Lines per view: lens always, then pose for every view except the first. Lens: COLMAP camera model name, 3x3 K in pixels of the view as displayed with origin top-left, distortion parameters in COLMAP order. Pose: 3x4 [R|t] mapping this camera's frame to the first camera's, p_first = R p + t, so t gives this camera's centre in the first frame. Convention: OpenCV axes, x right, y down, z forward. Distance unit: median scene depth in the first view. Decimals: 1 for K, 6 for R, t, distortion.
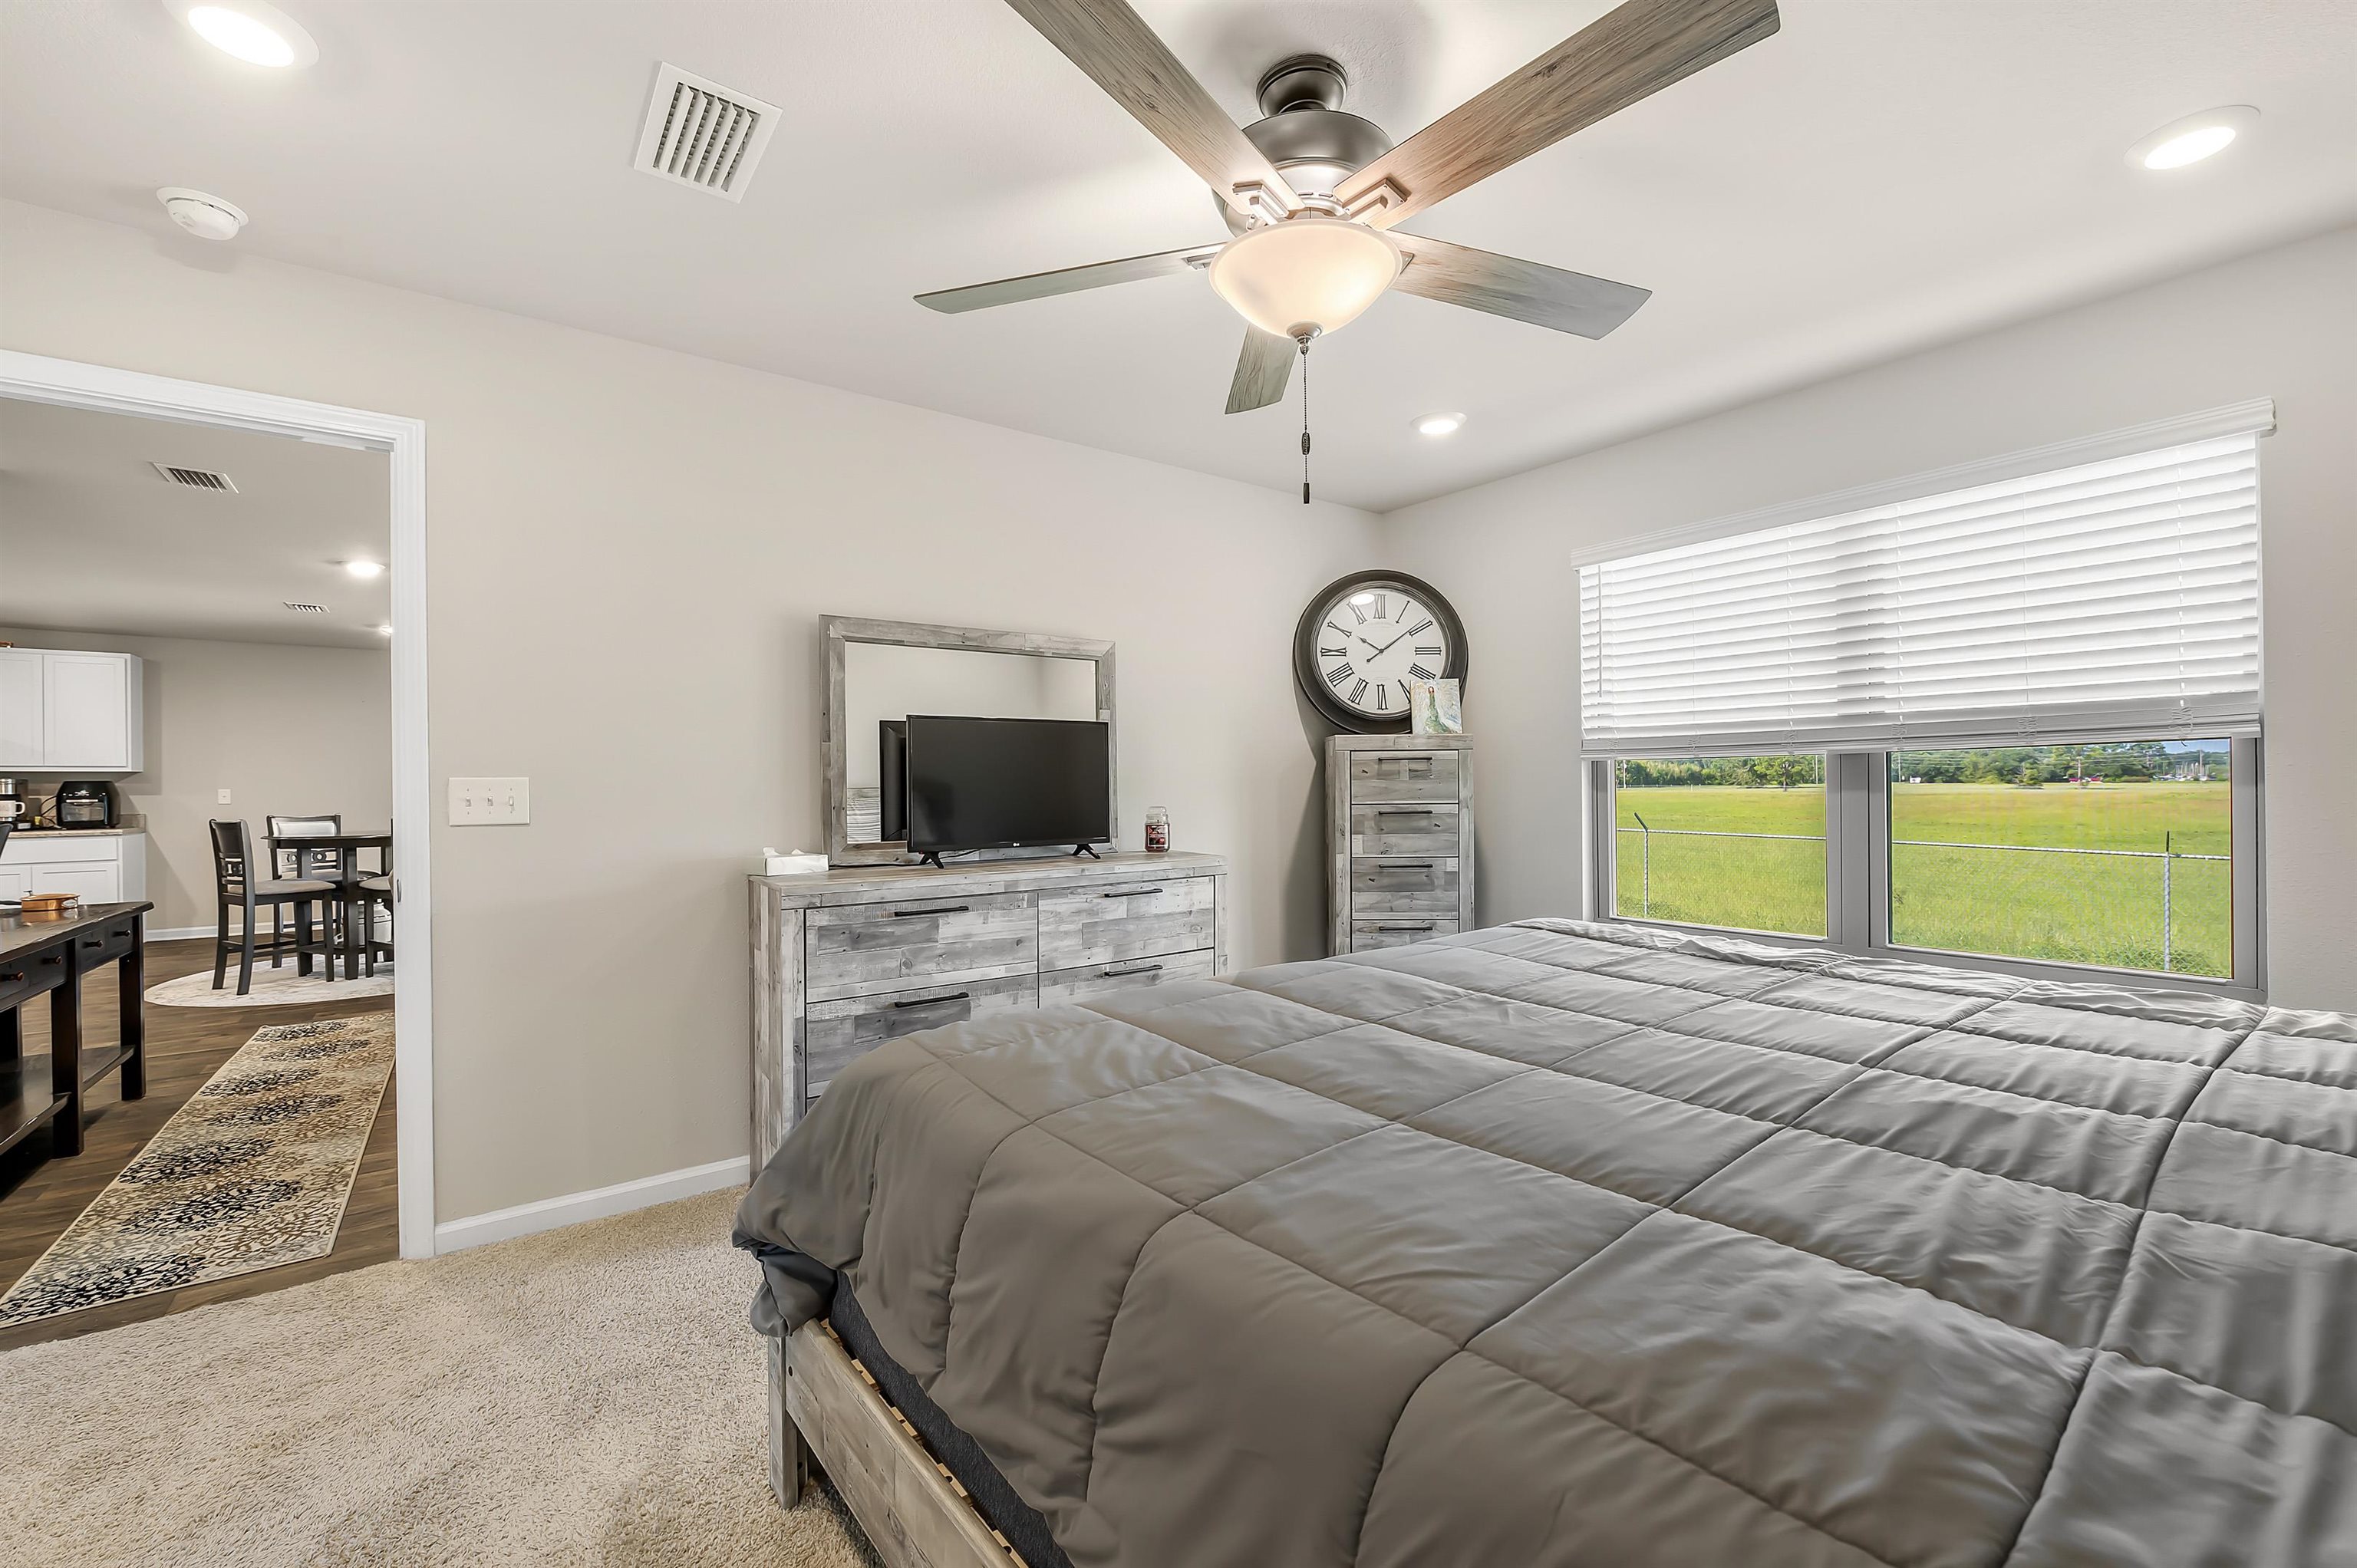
lens RADIAL K [[959.4, 0, 1167.9], [0, 959.4, 784.5], [0, 0, 1]] dist [-0.009043, -0.000037]
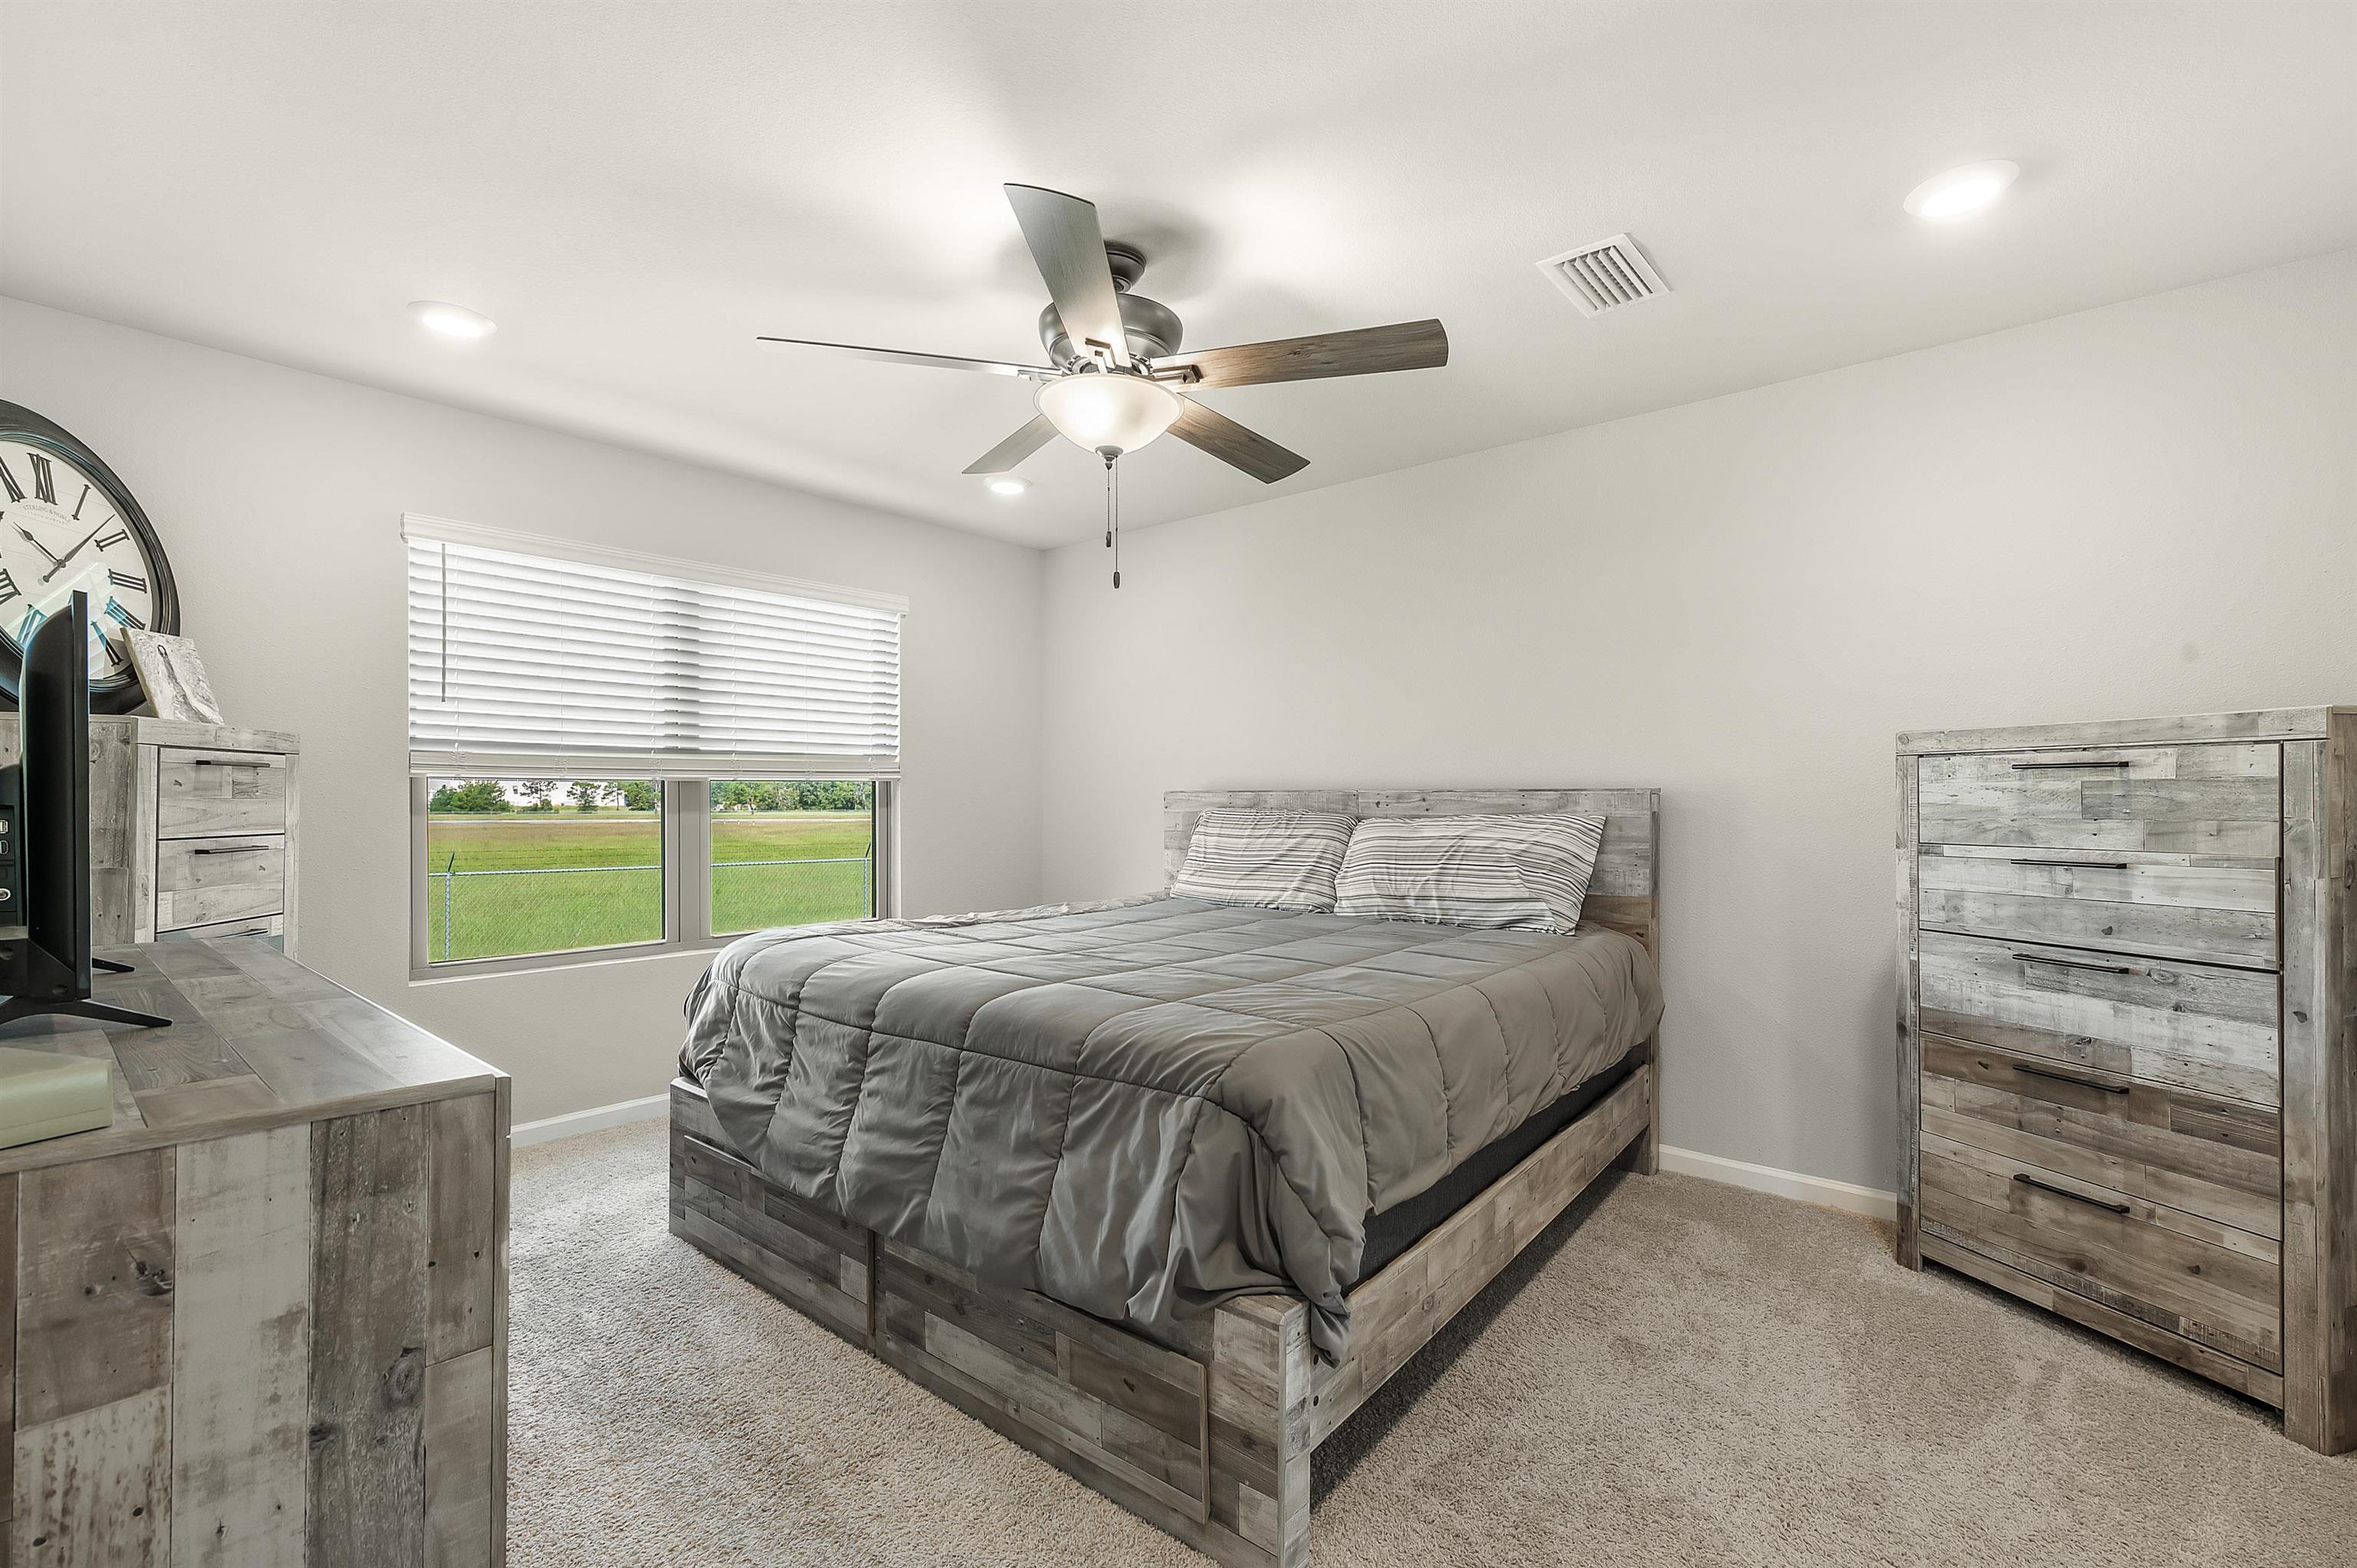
lens RADIAL K [[1048.2, 0, 1194.8], [0, 1048.2, 803.1], [0, 0, 1]] dist [0.000132, -0.000339]
pose [[-0.234332, 0.005194, 0.972143, -0.603627], [0.000952, 0.999986, -0.005114, 0.002983], [-0.972156, -0.000273, -0.234334, 0.590660]]
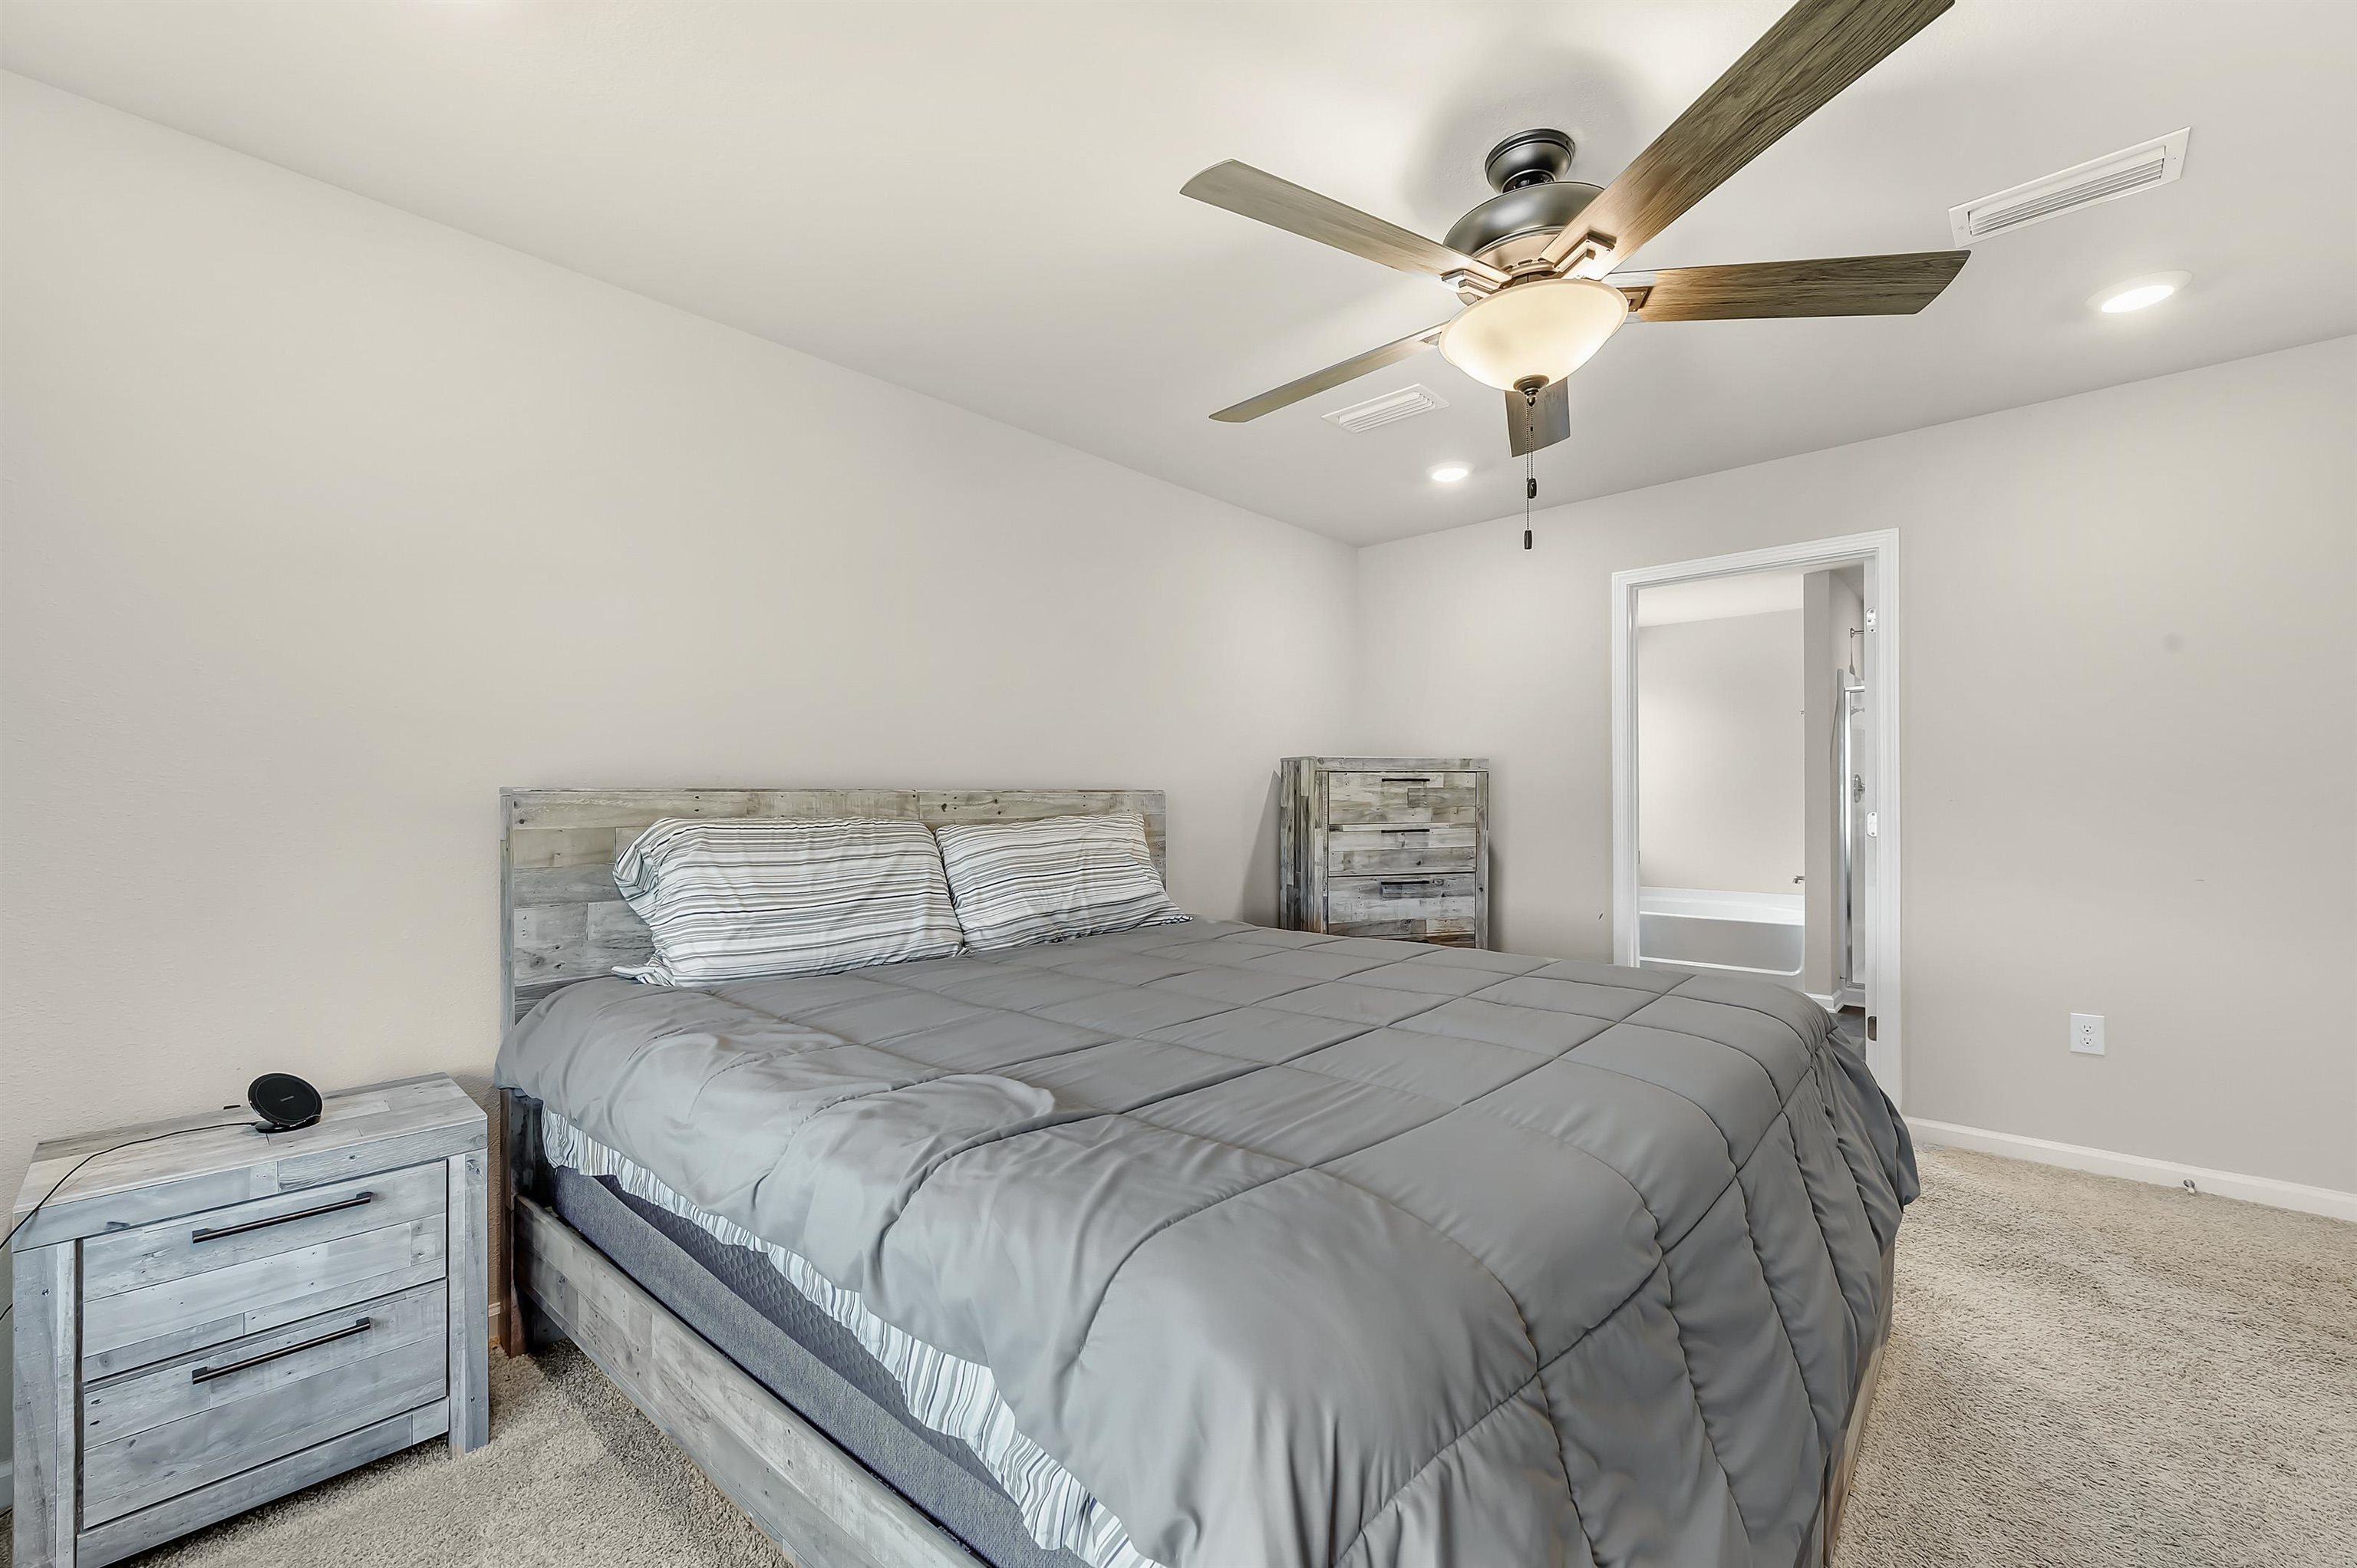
lens RADIAL K [[942.5, 0, 1178.5], [0, 942.5, 784.0], [0, 0, 1]] dist [0.001935, -0.000143]
pose [[-0.979482, 0.012049, -0.201172, 0.374857], [0.014832, 0.999814, -0.012332, -0.008136], [0.200986, -0.015063, -0.979478, 0.953978]]
